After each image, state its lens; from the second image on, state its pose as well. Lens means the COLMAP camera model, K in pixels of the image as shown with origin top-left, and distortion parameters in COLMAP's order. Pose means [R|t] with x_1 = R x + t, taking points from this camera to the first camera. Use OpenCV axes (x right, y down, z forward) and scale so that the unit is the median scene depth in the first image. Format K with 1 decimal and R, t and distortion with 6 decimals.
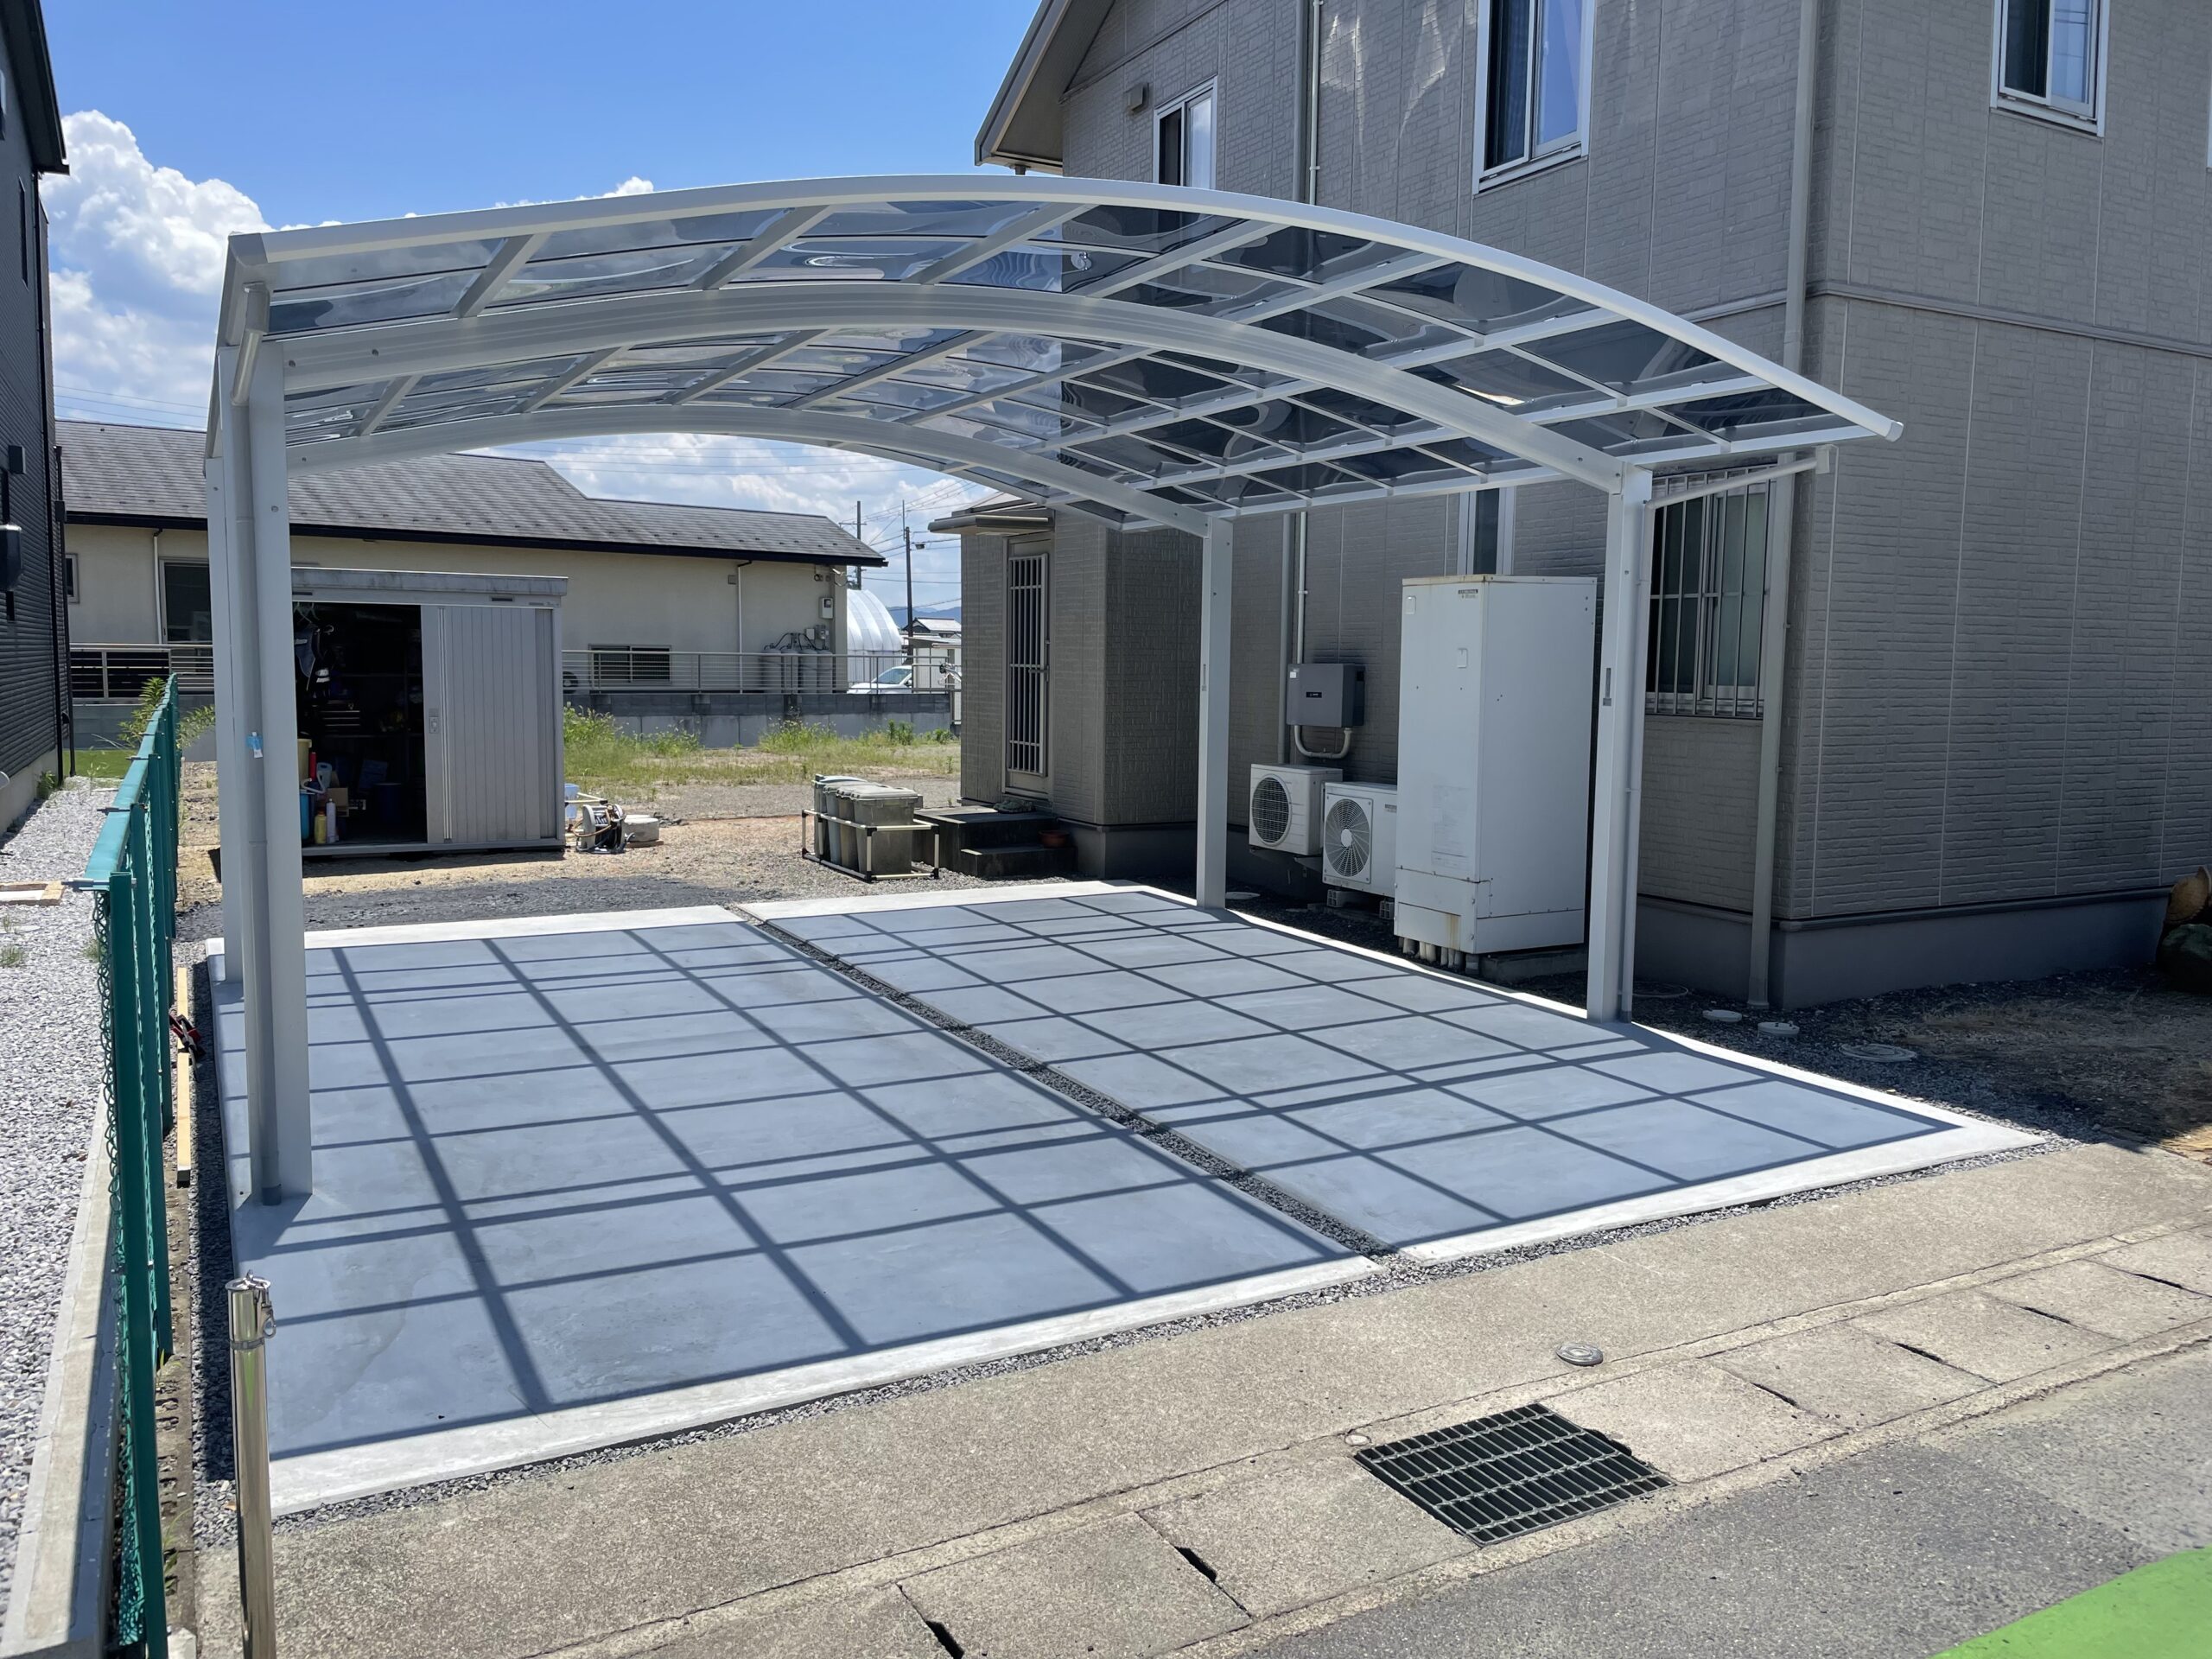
lens RADIAL K [[1698.4, 0, 1107.5], [0, 1698.4, 829.2], [0, 0, 1]] dist [0.071844, -0.094391]
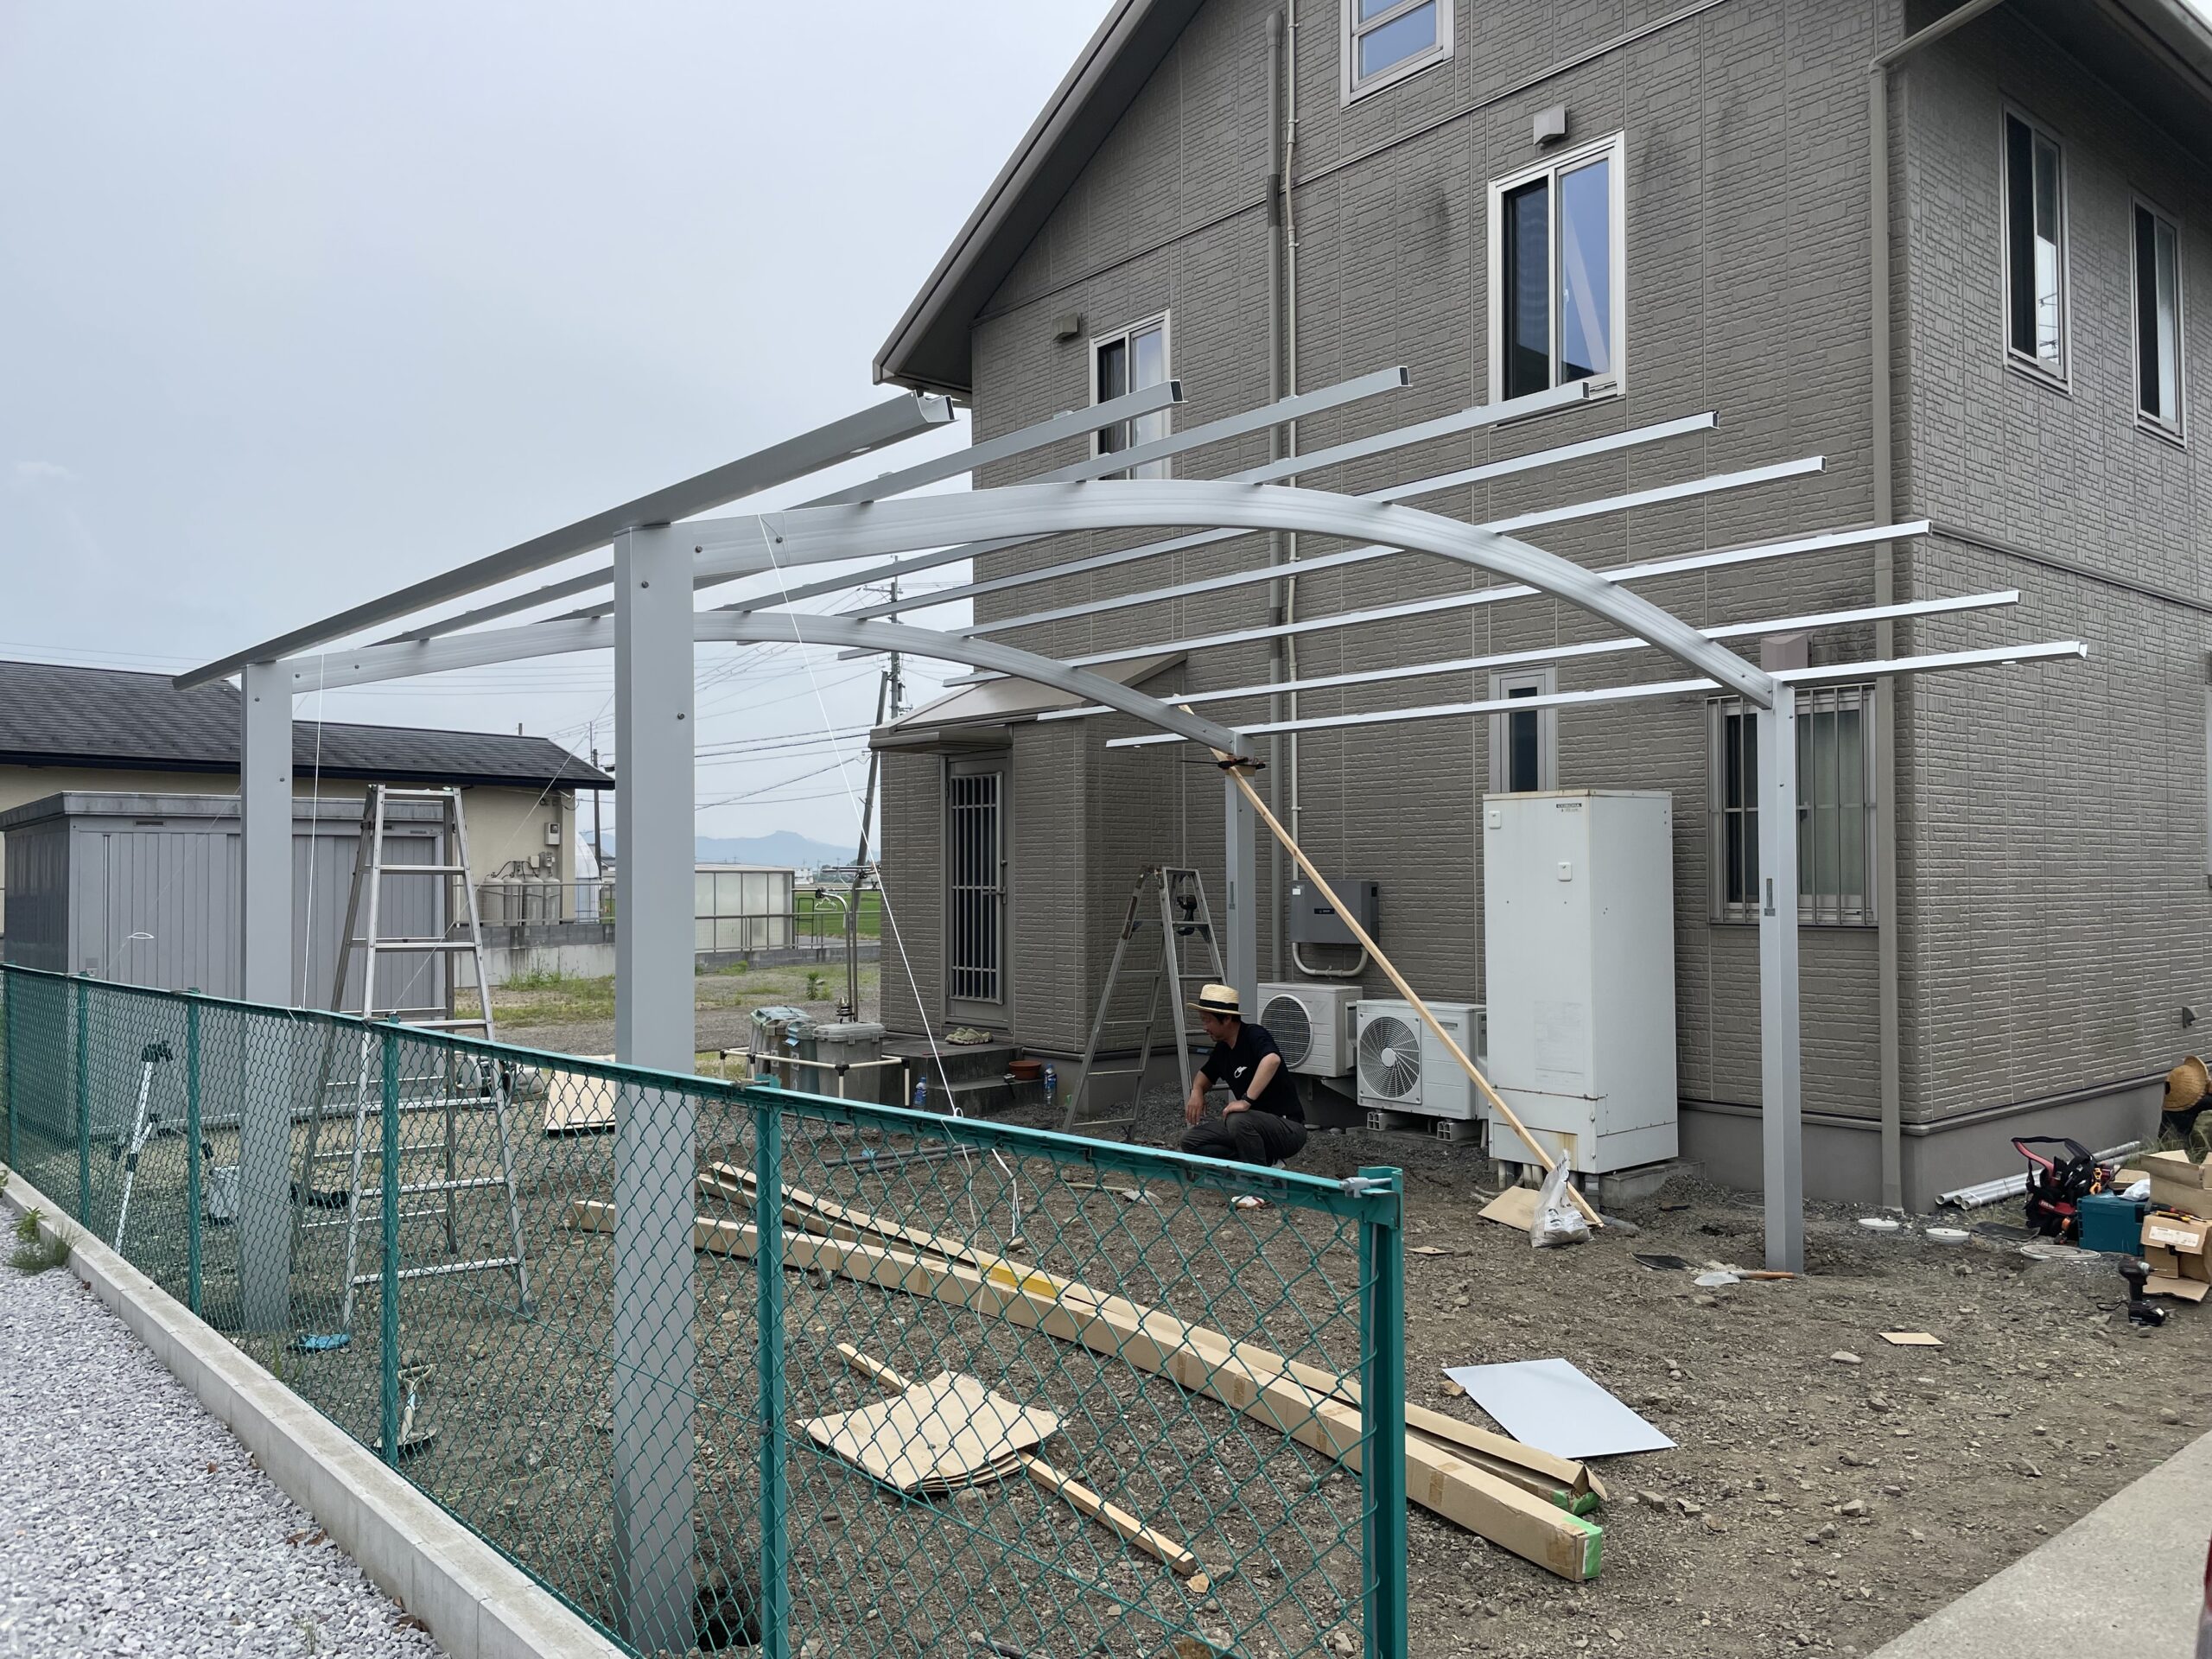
lens RADIAL K [[1698.4, 0, 1105.5], [0, 1698.4, 841.9], [0, 0, 1]] dist [0.071844, -0.094391]
pose [[0.977903, -0.013044, 0.208651, -0.190625], [0.038365, 0.992299, -0.117775, -0.007573], [-0.205508, 0.123177, 0.970873, 0.063041]]
